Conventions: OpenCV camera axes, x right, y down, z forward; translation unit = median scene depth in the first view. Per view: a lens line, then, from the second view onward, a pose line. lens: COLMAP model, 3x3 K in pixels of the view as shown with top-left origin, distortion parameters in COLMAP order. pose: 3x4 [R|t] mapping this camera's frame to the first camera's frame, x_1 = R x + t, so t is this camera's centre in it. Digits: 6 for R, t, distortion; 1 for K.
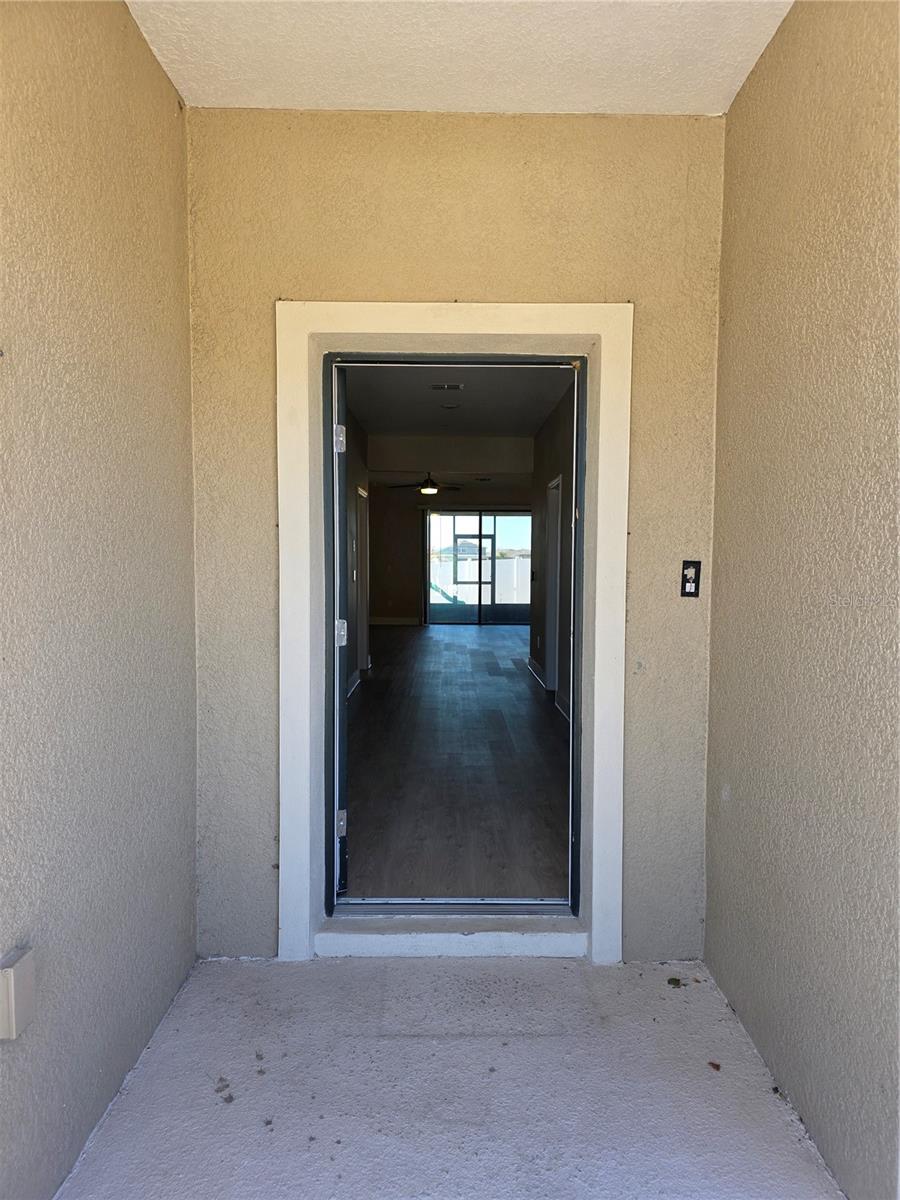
lens RADIAL K [[801.1, 0, 450.4], [0, 801.1, 602.1], [0, 0, 1]] dist [0.060933, -0.059182]
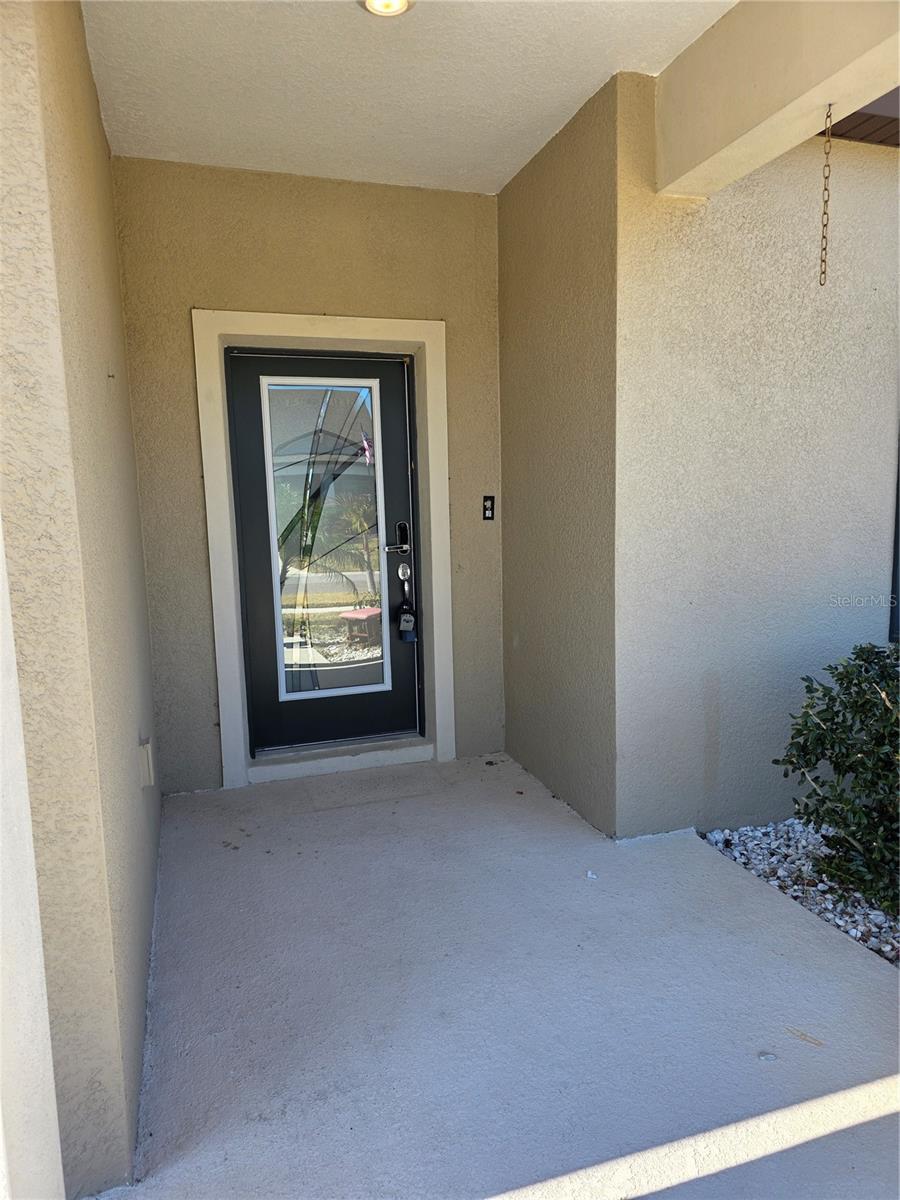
lens RADIAL K [[801.1, 0, 452.1], [0, 801.1, 599.8], [0, 0, 1]] dist [0.060933, -0.059182]
pose [[0.953013, -0.065367, 0.295793, -0.230585], [0.043980, 0.995952, 0.078396, 0.022831], [-0.299720, -0.061703, 0.952030, -0.439779]]
